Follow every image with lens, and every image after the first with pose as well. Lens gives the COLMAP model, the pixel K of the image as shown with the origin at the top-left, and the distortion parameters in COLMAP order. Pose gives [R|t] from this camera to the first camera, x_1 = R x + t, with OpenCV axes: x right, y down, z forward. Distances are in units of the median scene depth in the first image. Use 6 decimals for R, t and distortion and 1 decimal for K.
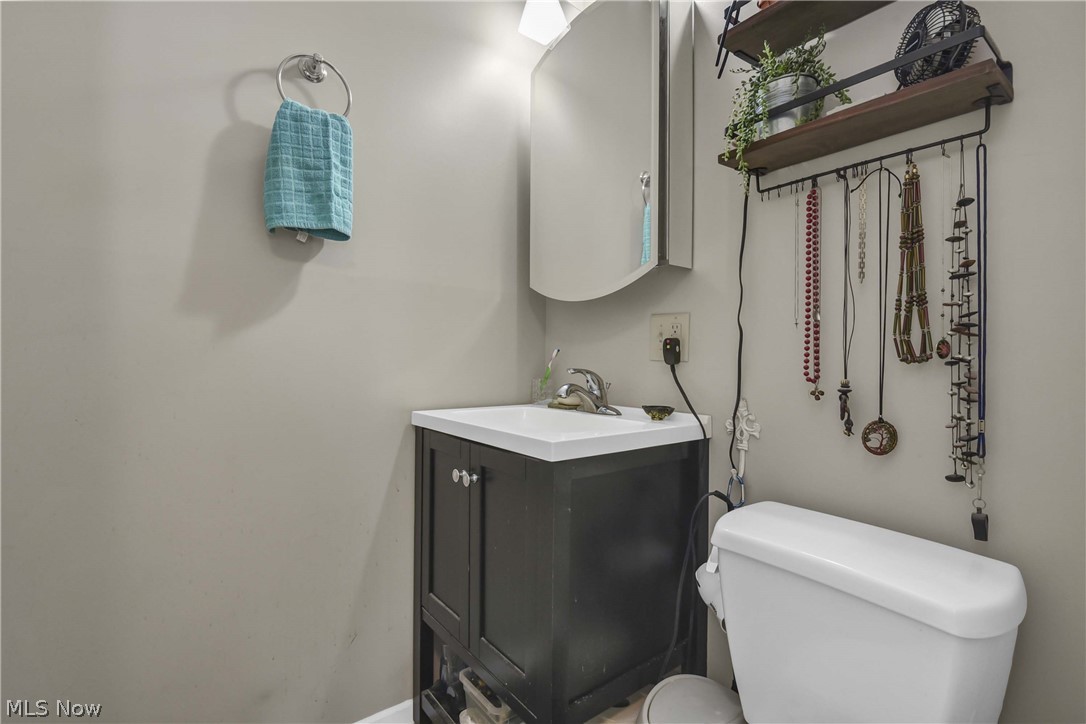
lens RADIAL K [[496.4, 0, 549.9], [0, 496.4, 354.2], [0, 0, 1]] dist [-0.002942, -0.000799]
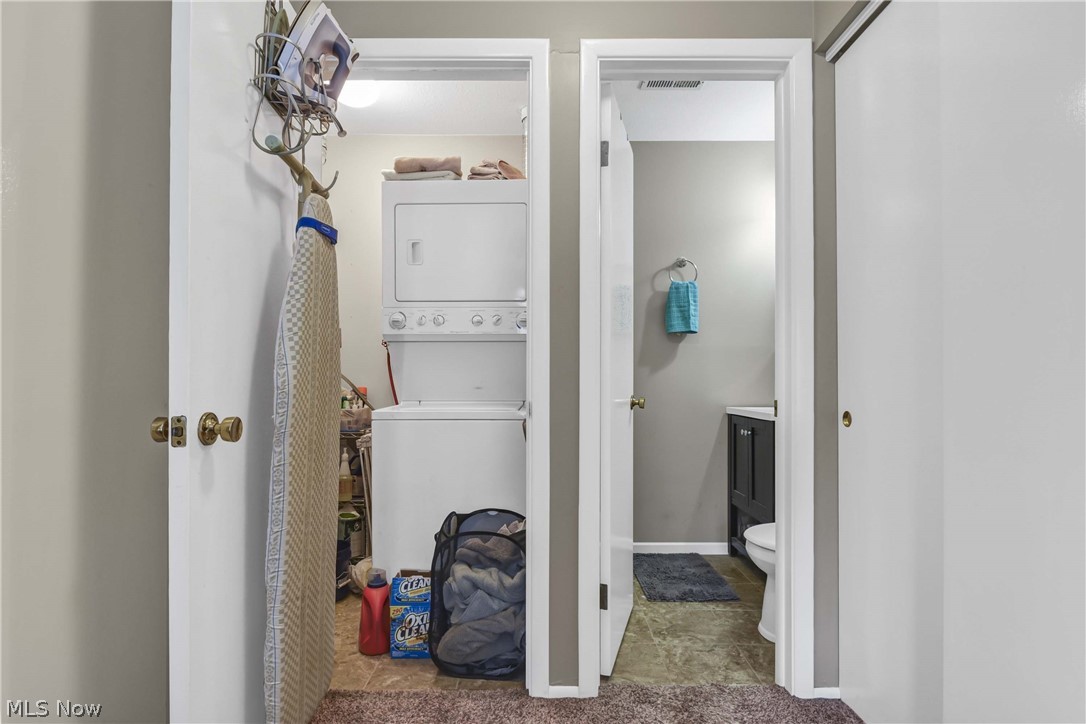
lens RADIAL K [[536.4, 0, 536.0], [0, 536.4, 384.9], [0, 0, 1]] dist [-0.014192, -0.000476]
pose [[0.779130, -0.003829, -0.626851, 0.620769], [0.013031, 0.999864, 0.010089, -0.016346], [0.626727, -0.016030, 0.779074, -1.535742]]
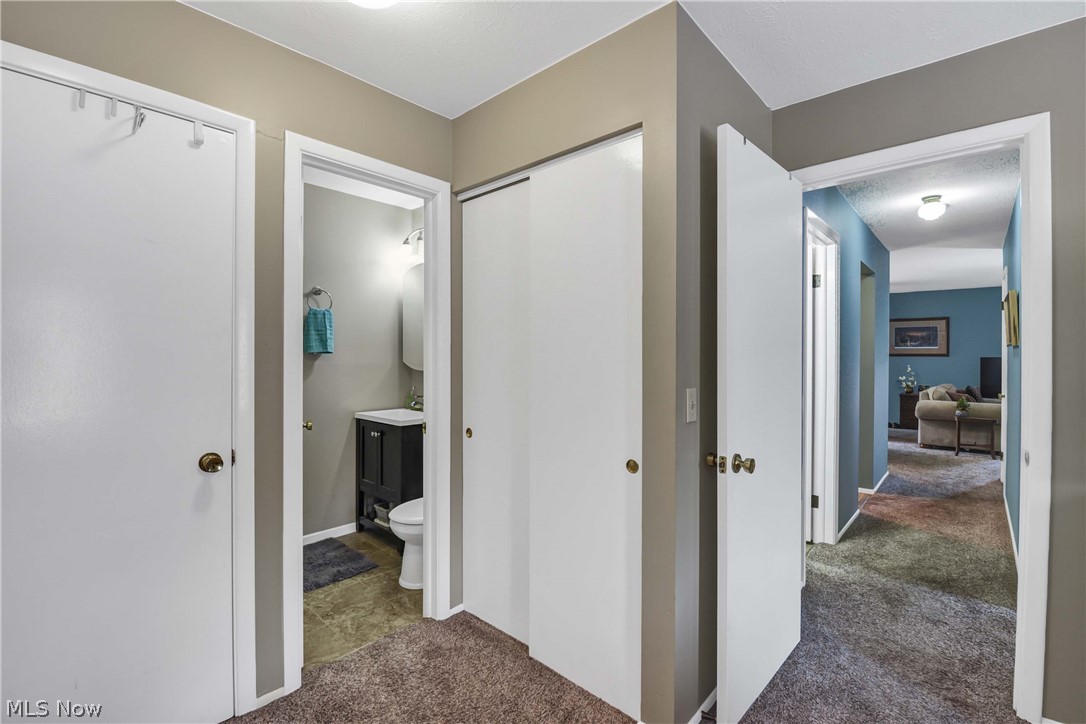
lens RADIAL K [[480.1, 0, 559.8], [0, 480.1, 360.0], [0, 0, 1]] dist [-0.016029, -0.003008]
pose [[0.981958, -0.002763, 0.189077, 0.363789], [-0.001517, 0.999746, 0.022488, -0.259107], [-0.189091, -0.022369, 0.981705, -1.975622]]
